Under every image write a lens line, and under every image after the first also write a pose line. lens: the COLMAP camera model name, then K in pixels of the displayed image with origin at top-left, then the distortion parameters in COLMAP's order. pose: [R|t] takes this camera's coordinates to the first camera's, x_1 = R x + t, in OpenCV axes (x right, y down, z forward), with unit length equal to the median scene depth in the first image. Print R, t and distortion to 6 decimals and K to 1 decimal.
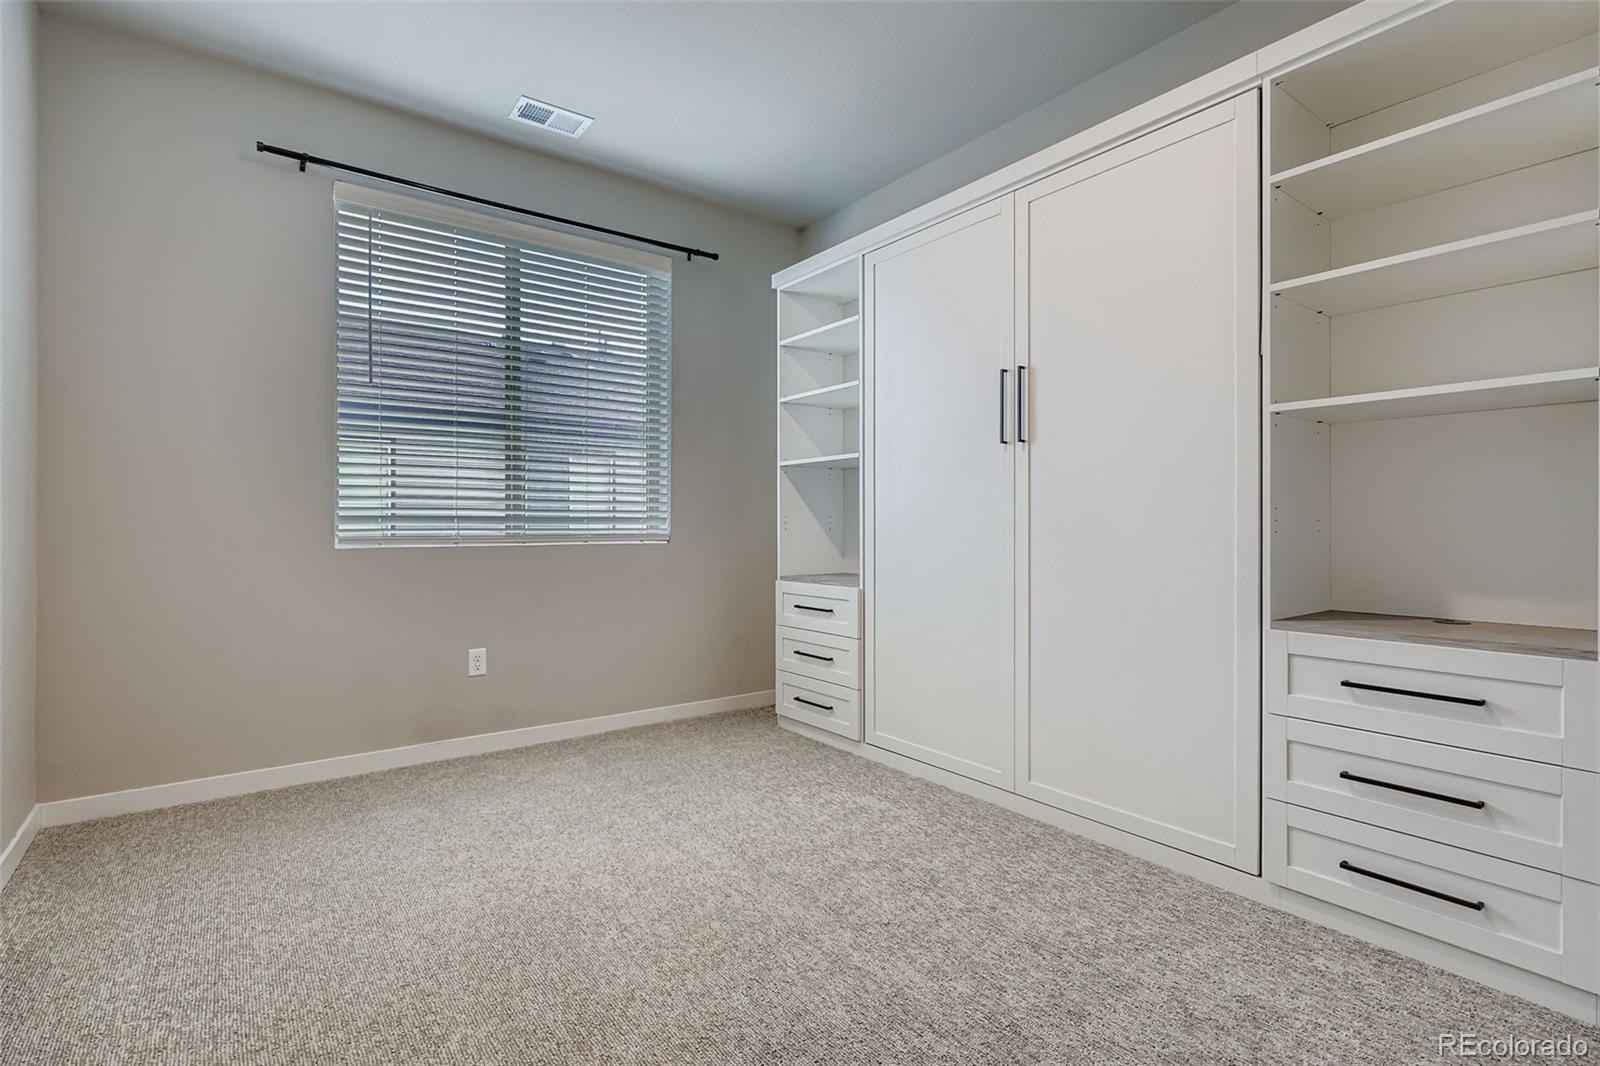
lens RADIAL K [[774.2, 0, 800.0], [0, 774.2, 533.0], [0, 0, 1]] dist [0.065365, 0.000004]
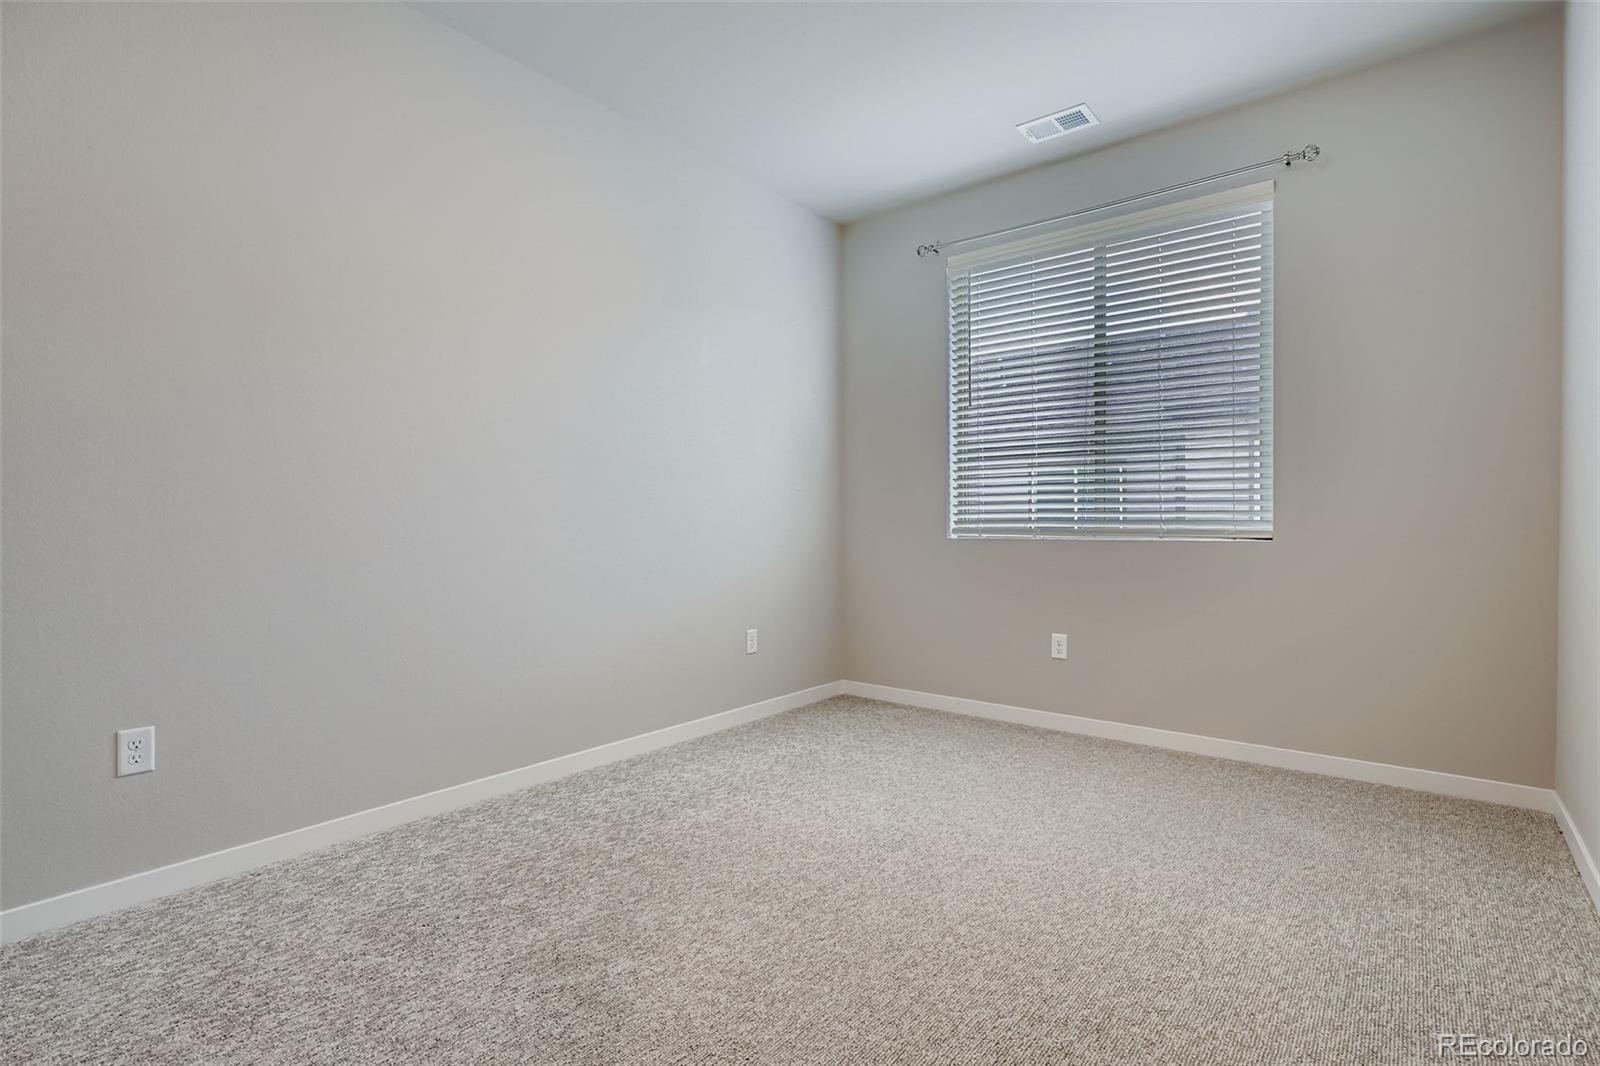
lens RADIAL K [[786.0, 0, 800.7], [0, 786.0, 520.9], [0, 0, 1]] dist [0.000054, 0.000077]
pose [[0.257568, -0.000485, -0.966260, 0.542589], [-0.003079, 0.999994, -0.001323, -0.004736], [0.966255, 0.003316, 0.257565, 0.382221]]
